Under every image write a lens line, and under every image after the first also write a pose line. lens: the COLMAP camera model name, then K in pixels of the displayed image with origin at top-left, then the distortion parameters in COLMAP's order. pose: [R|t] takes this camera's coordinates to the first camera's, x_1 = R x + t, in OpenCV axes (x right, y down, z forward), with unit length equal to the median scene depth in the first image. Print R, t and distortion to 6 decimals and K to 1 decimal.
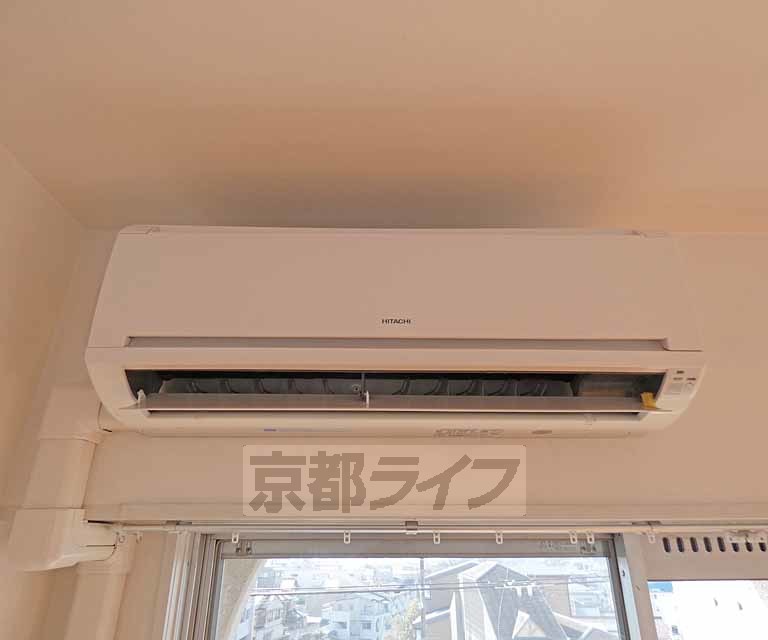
lens RADIAL K [[526.1, 0, 384.0], [0, 526.1, 320.0], [0, 0, 1]] dist [-0.000066, -0.000068]
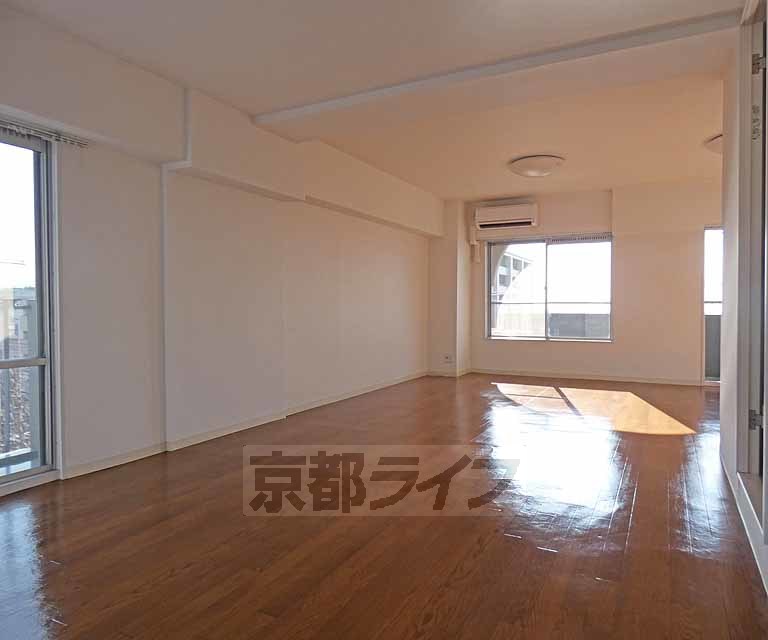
lens RADIAL K [[526.1, 0, 384.0], [0, 526.1, 320.0], [0, 0, 1]] dist [-0.000066, -0.000068]
pose [[0.879314, 0.012111, -0.476088, 2.344767], [0.192596, 0.905240, 0.378744, -2.080416], [0.435561, -0.424727, 0.793658, -7.366357]]
